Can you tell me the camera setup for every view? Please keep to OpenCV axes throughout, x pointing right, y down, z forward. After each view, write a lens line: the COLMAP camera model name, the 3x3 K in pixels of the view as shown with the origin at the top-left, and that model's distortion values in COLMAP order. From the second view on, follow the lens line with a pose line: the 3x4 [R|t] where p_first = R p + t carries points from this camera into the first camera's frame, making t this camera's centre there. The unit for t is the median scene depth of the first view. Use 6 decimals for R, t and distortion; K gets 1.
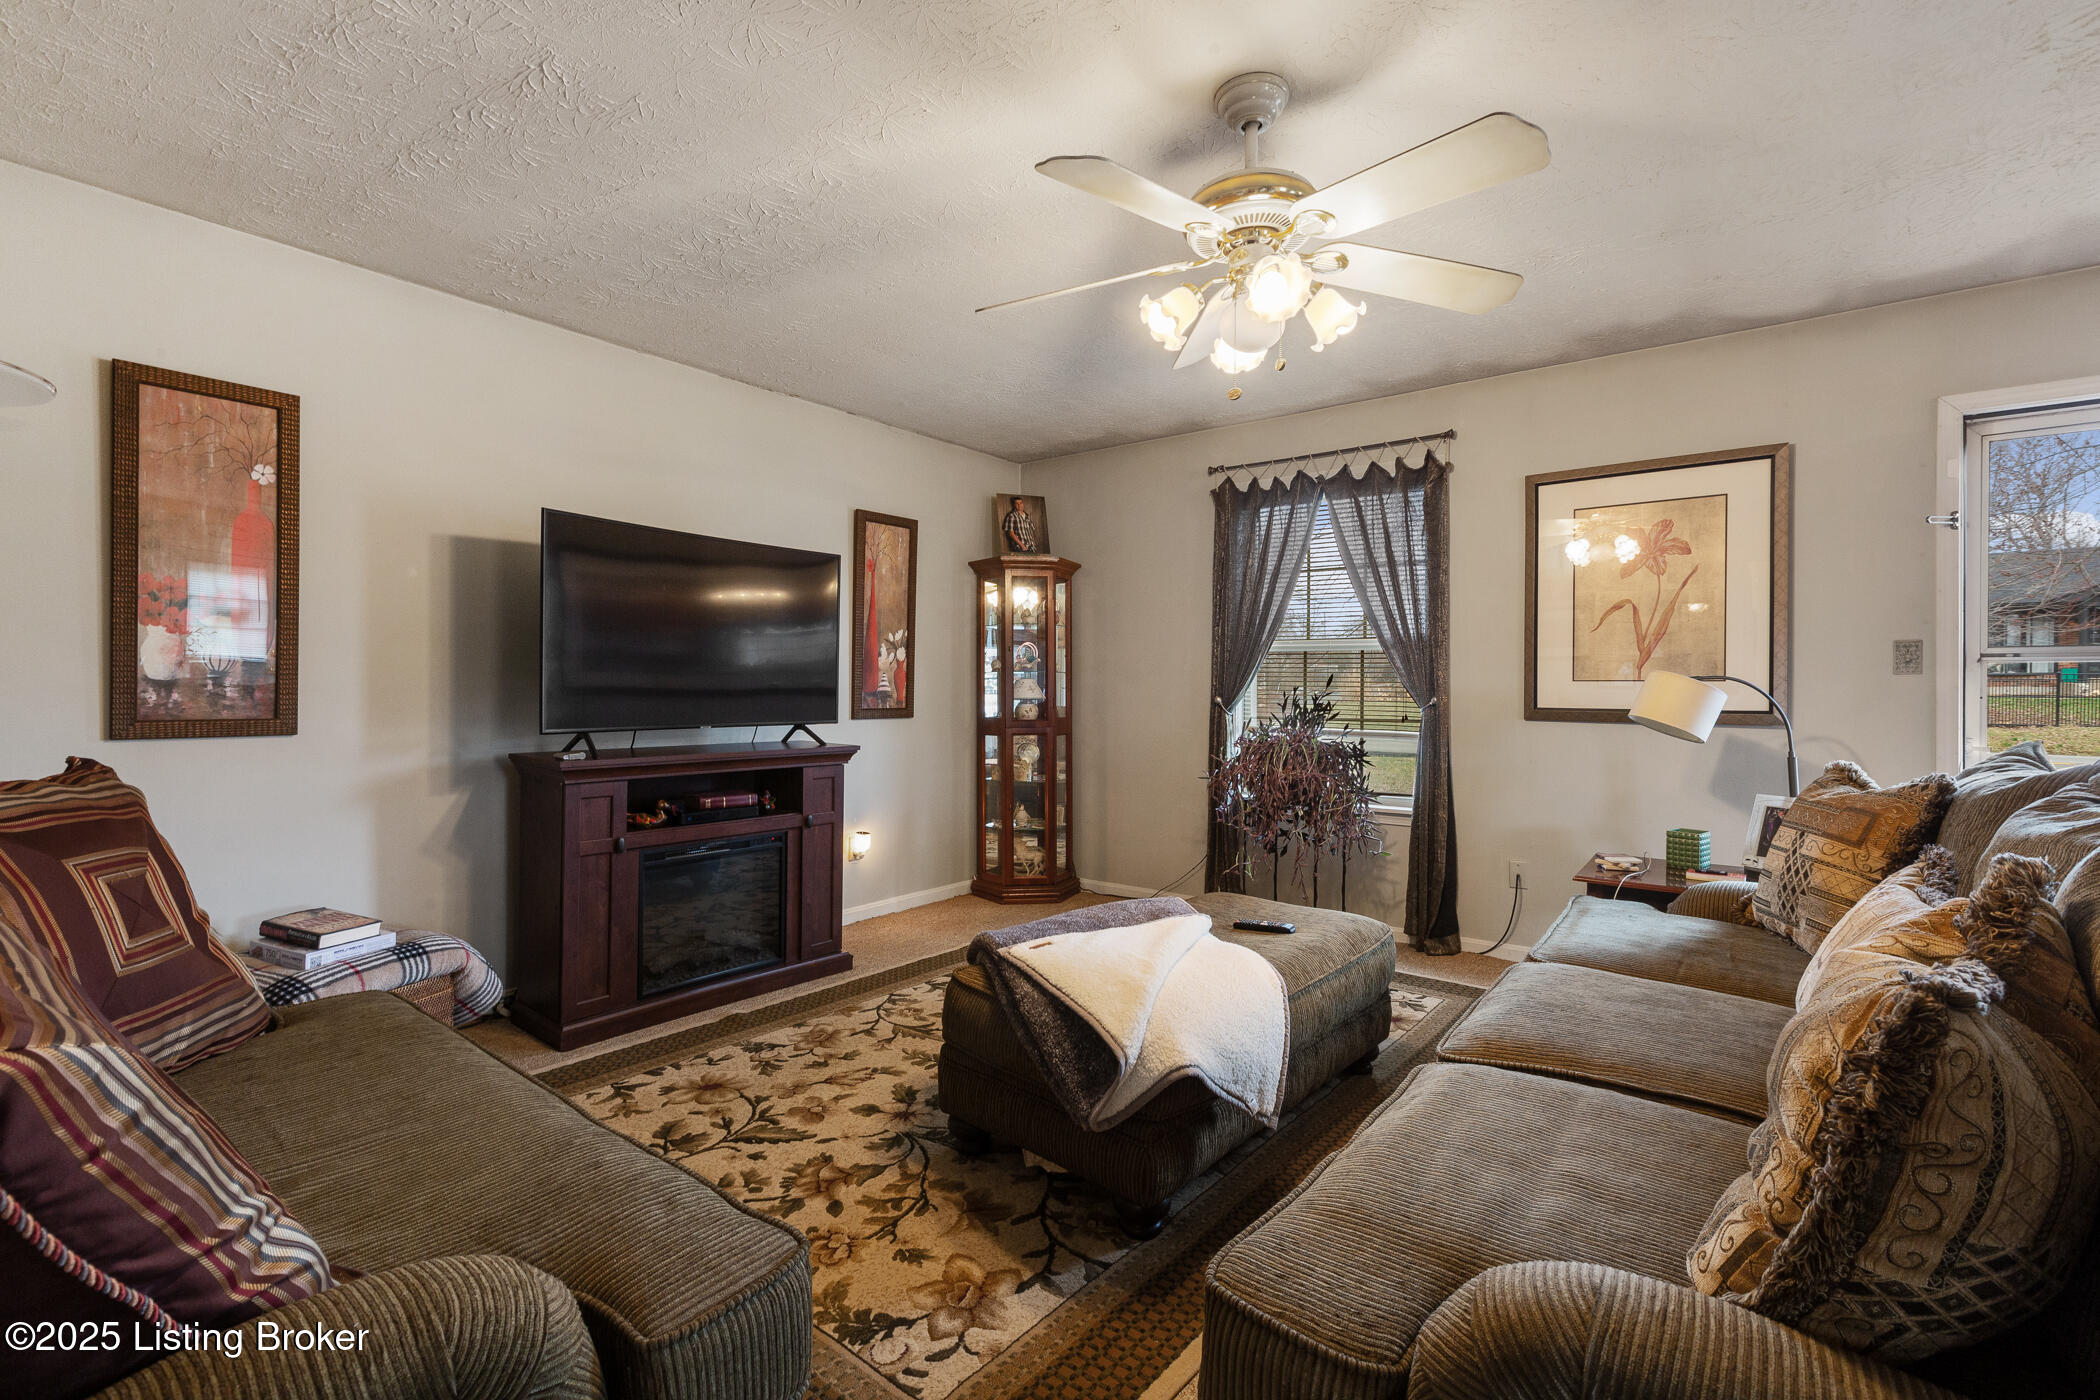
lens RADIAL K [[941.2, 0, 1045.3], [0, 941.2, 692.2], [0, 0, 1]] dist [0.000465, 0.000506]
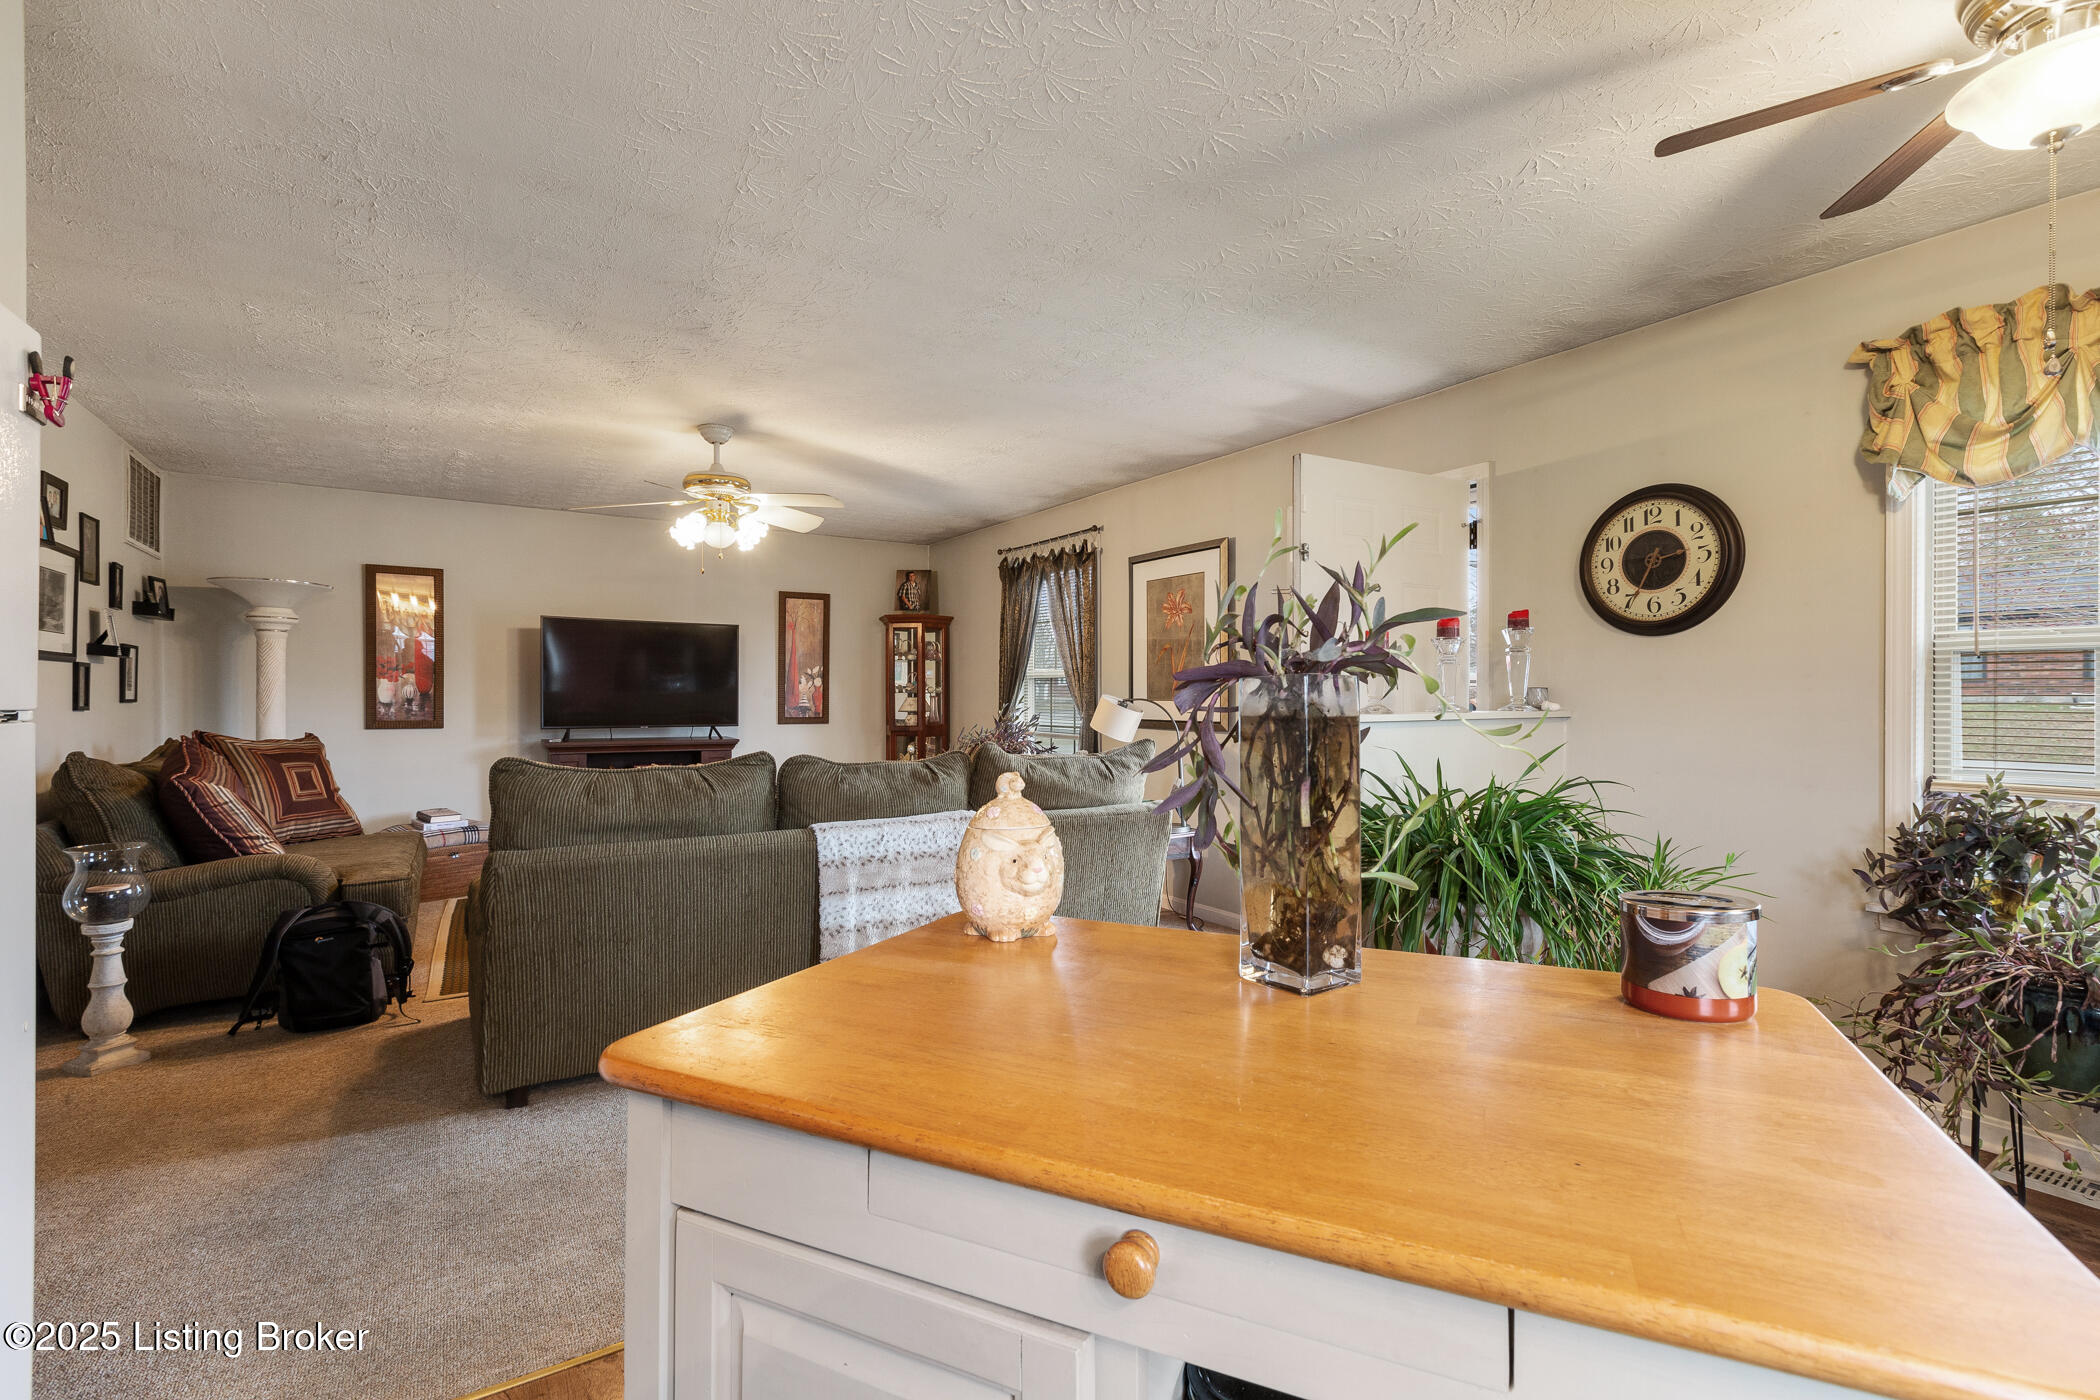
lens RADIAL K [[961.1, 0, 1050.0], [0, 961.1, 700.0], [0, 0, 1]] dist [-0.000611, 0.000251]
pose [[0.941340, -0.001468, -0.337455, 0.845012], [0.000600, 0.999996, -0.002677, -0.007973], [0.337458, 0.002317, 0.941338, -0.398146]]
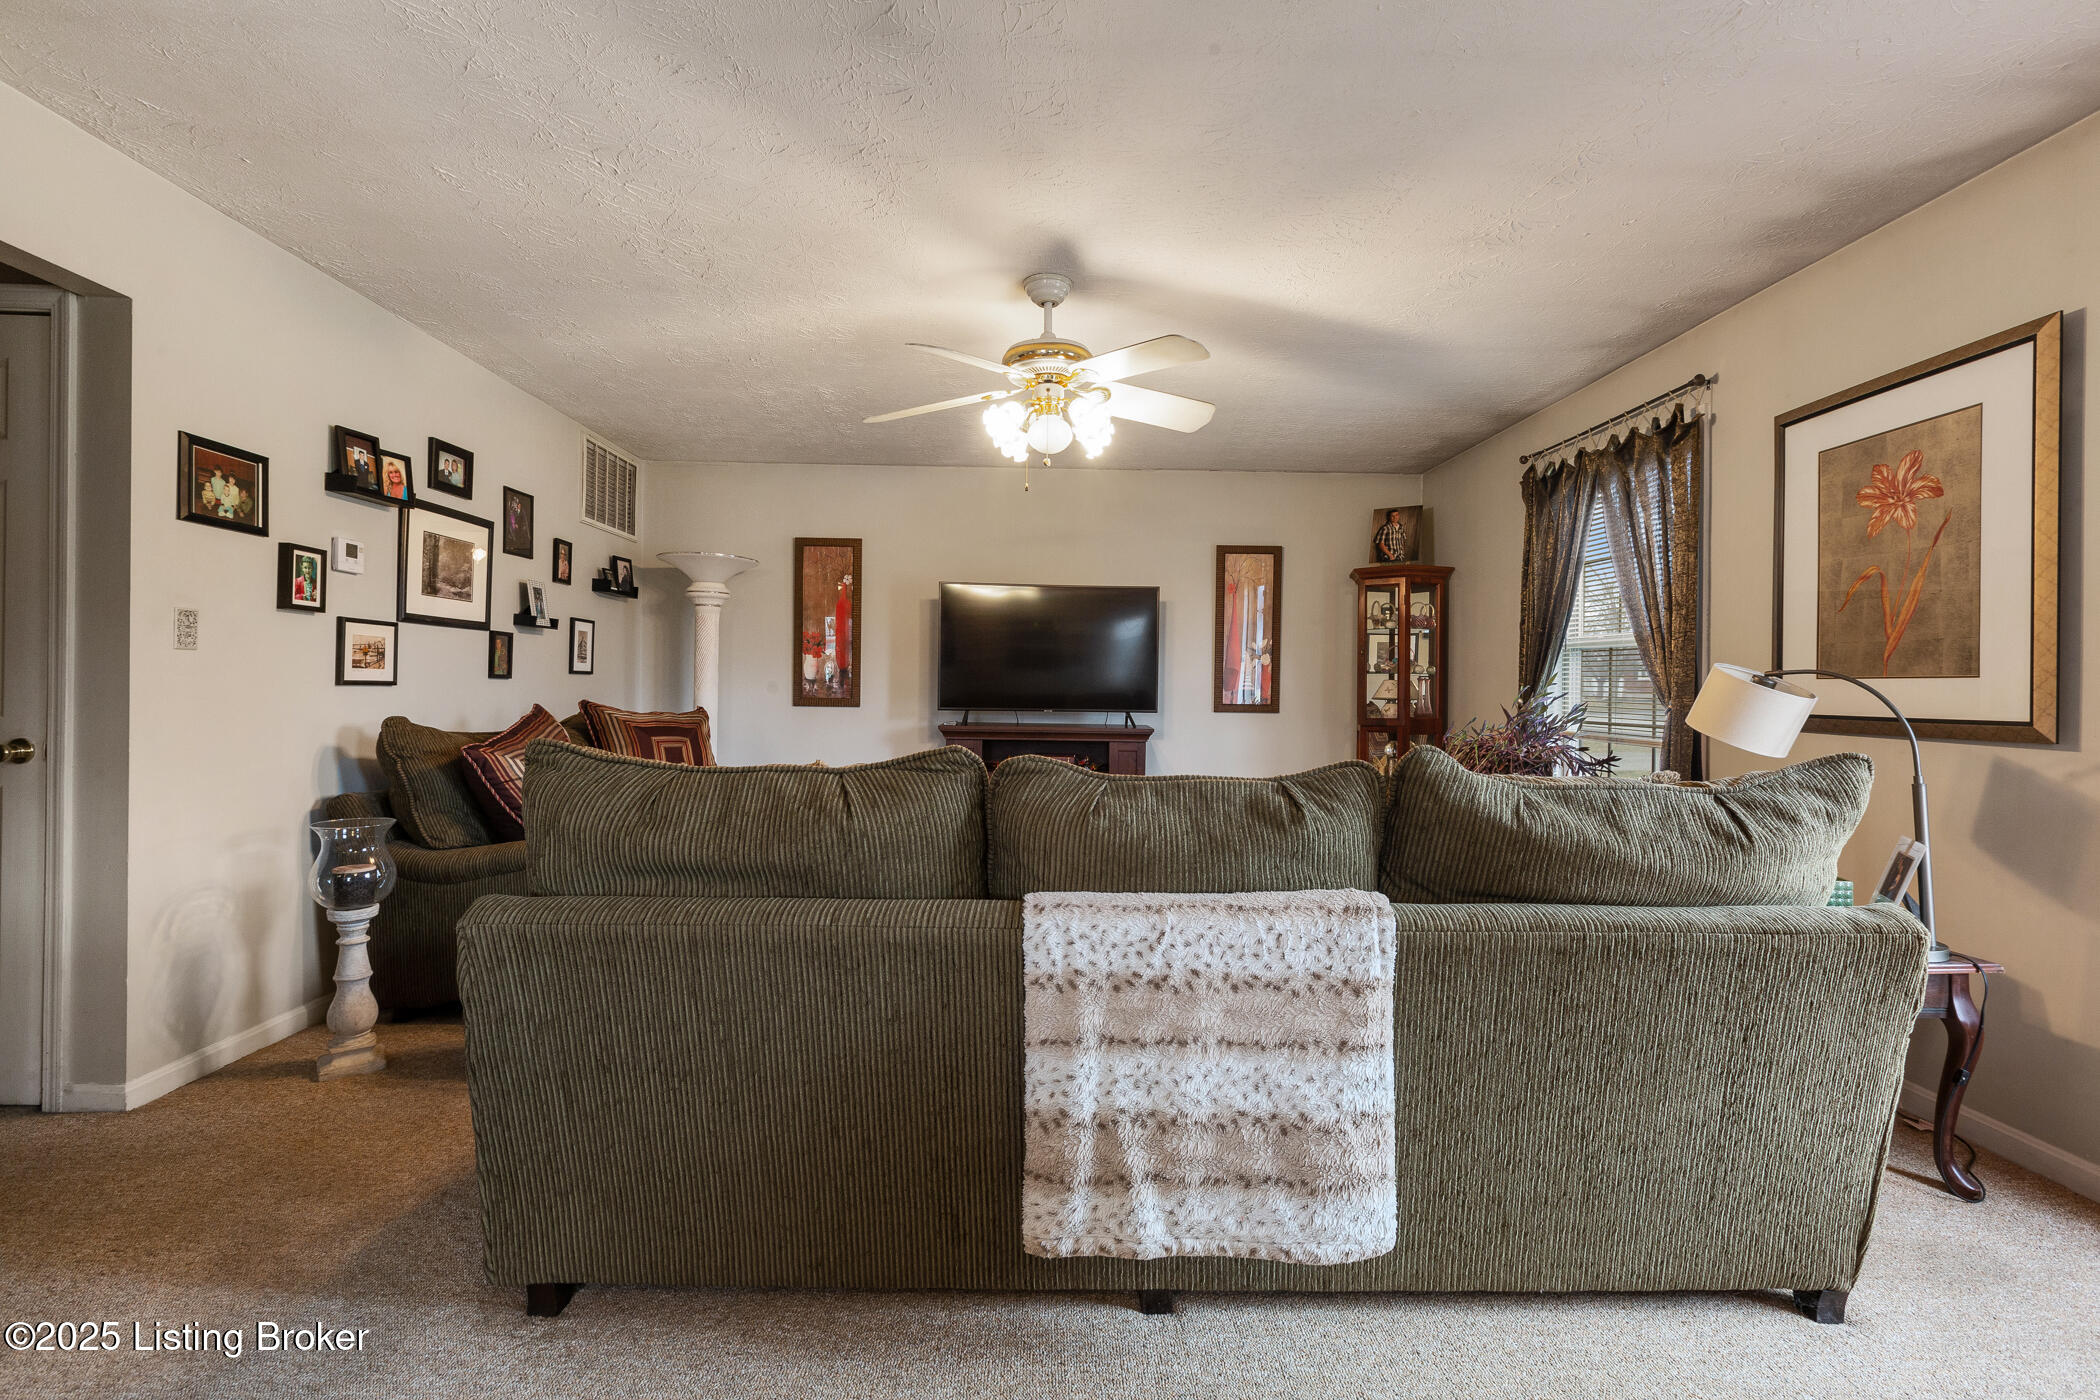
lens RADIAL K [[941.2, 0, 1045.3], [0, 941.2, 692.2], [0, 0, 1]] dist [0.000465, 0.000506]
pose [[0.623300, 0.007413, -0.781948, 0.706859], [-0.014134, 0.999899, -0.001786, 0.008256], [0.781855, 0.012165, 0.623342, 0.039563]]
